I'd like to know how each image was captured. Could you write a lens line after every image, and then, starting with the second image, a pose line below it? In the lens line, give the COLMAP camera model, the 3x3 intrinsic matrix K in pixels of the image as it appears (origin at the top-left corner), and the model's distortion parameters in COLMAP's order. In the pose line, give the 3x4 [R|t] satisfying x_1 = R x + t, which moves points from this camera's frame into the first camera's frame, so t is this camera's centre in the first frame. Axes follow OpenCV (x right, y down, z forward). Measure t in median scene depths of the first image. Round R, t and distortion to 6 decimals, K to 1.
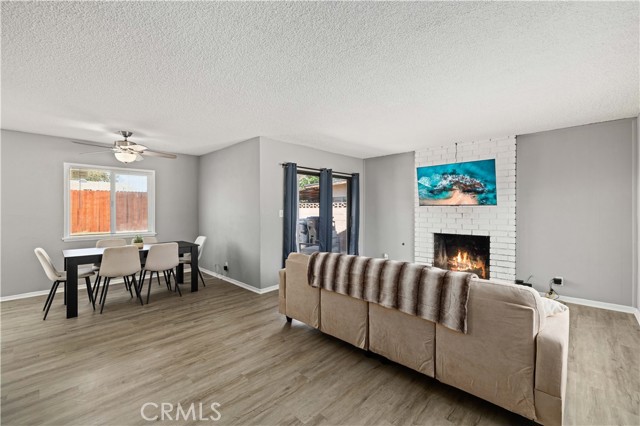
lens RADIAL K [[268.6, 0, 320.3], [0, 268.6, 210.7], [0, 0, 1]] dist [0.002476, 0.001251]
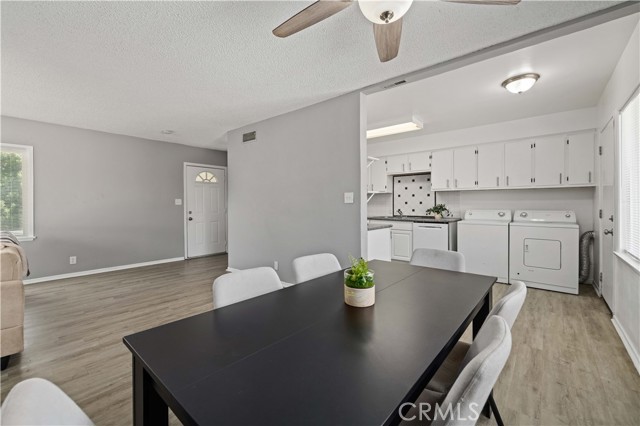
lens RADIAL K [[268.6, 0, 321.0], [0, 268.6, 206.5], [0, 0, 1]] dist [0.002476, 0.001251]
pose [[-0.997451, 0.005001, -0.071180, -0.583743], [0.004106, 0.999911, 0.012713, 0.030197], [0.071238, 0.012389, -0.997382, 1.221468]]
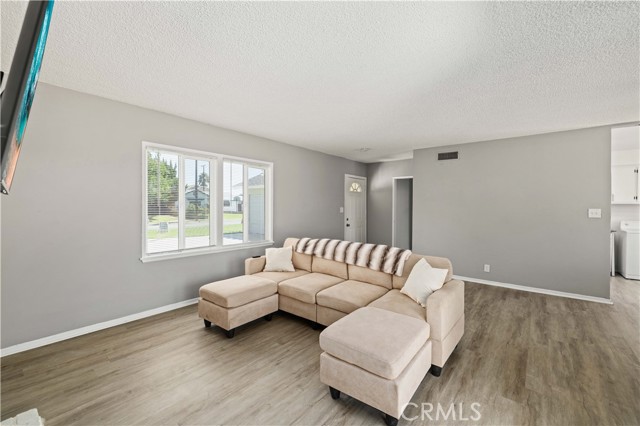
lens RADIAL K [[268.6, 0, 325.0], [0, 268.6, 208.8], [0, 0, 1]] dist [0.002476, 0.001251]
pose [[-0.995594, -0.003925, -0.093689, 0.253319], [-0.005373, 0.999870, 0.015209, -0.007144], [0.093617, 0.015645, -0.995485, 1.301918]]
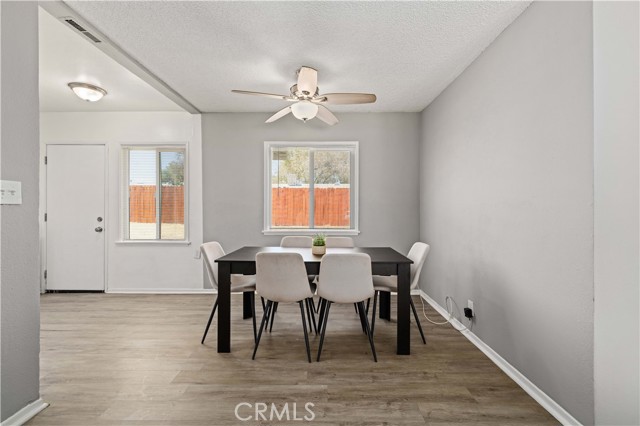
lens RADIAL K [[268.6, 0, 320.3], [0, 268.6, 209.6], [0, 0, 1]] dist [0.002476, 0.001251]
pose [[0.685446, 0.006508, -0.728094, -0.215569], [-0.008717, 0.999962, 0.000731, 0.033558], [0.728071, 0.005846, 0.685477, 0.554926]]
